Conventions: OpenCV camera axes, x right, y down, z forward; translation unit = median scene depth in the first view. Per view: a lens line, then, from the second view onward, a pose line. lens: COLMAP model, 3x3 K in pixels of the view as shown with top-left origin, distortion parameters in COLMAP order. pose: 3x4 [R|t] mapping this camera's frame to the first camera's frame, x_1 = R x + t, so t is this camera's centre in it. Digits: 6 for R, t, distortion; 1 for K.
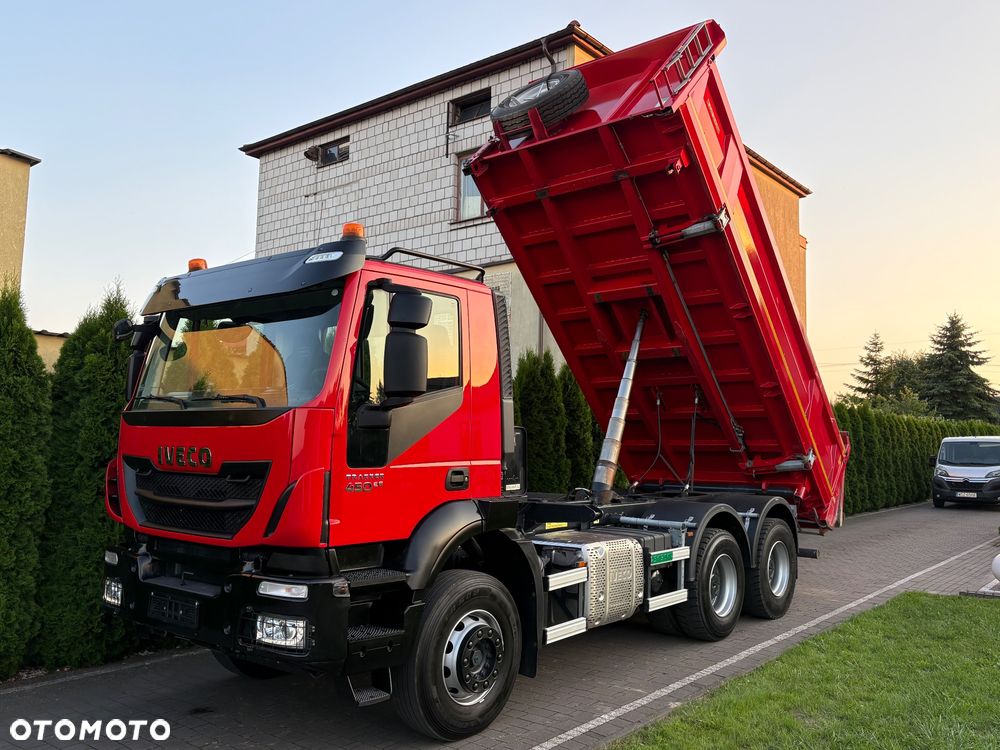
lens RADIAL K [[839.1, 0, 499.4], [0, 839.1, 372.2], [0, 0, 1]] dist [0.044762, -0.010064]
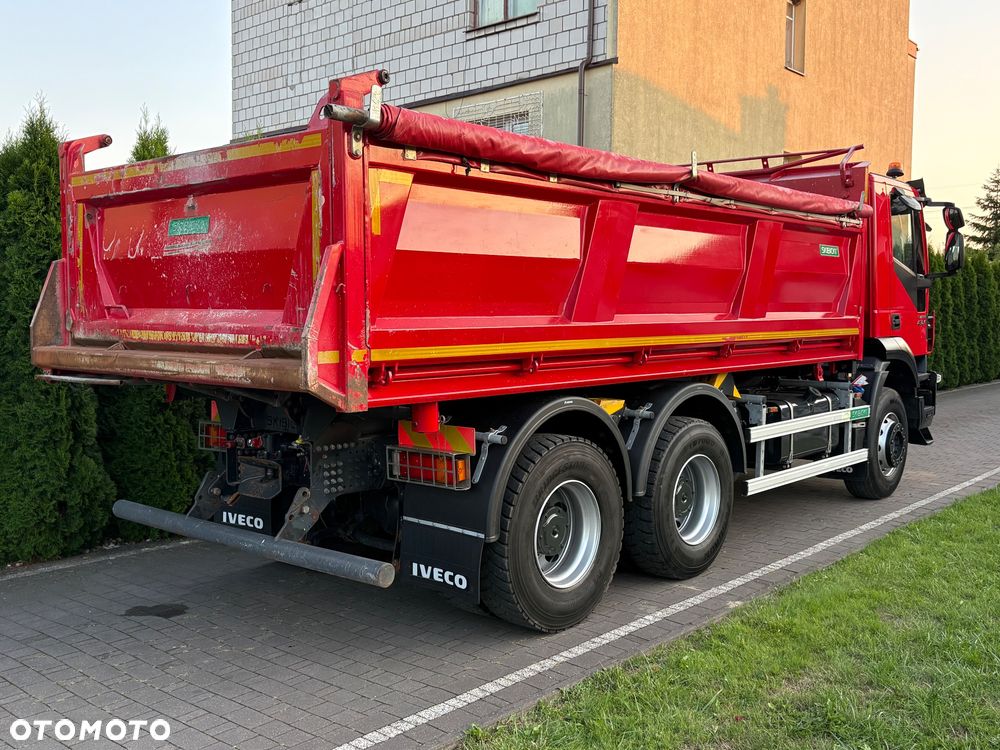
lens RADIAL K [[984.9, 0, 496.2], [0, 984.9, 371.9], [0, 0, 1]] dist [0.034175, 0.007633]
pose [[0.999010, -0.011176, -0.043058, 0.015946], [0.017209, 0.989661, 0.142392, 0.022543], [0.041021, -0.142992, 0.988873, 0.056530]]
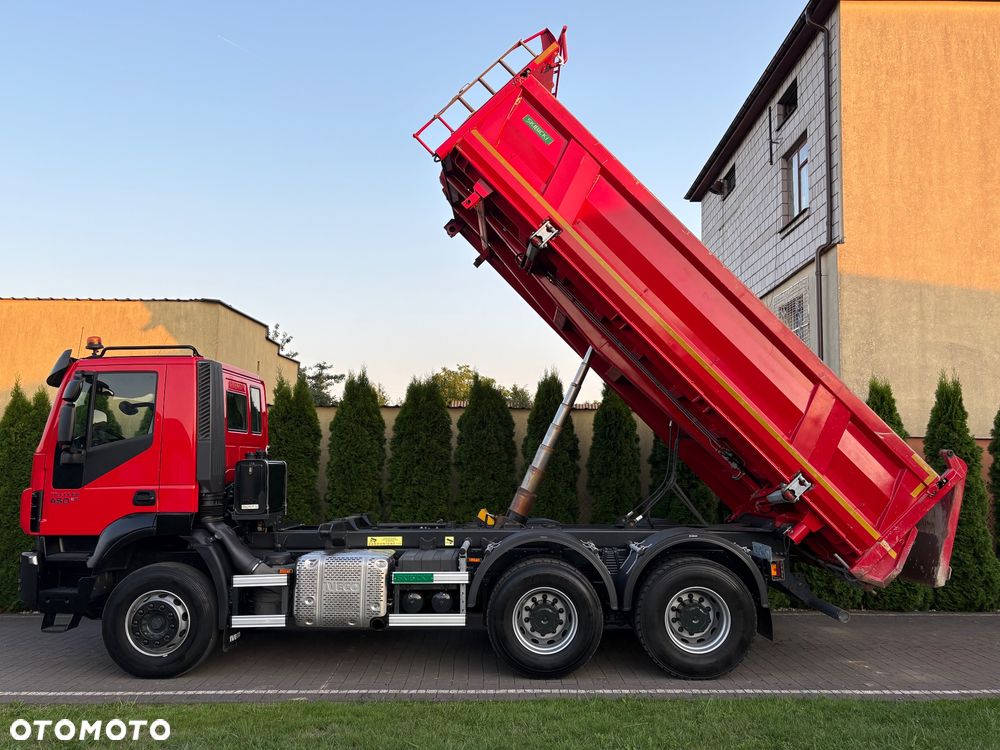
lens RADIAL K [[846.6, 0, 497.1], [0, 846.6, 372.7], [0, 0, 1]] dist [0.011909, 0.014739]
pose [[0.623555, -0.098872, -0.775502, 1.139856], [0.071458, 0.995026, -0.069403, 0.044870], [0.778507, -0.012139, 0.627519, 0.426477]]
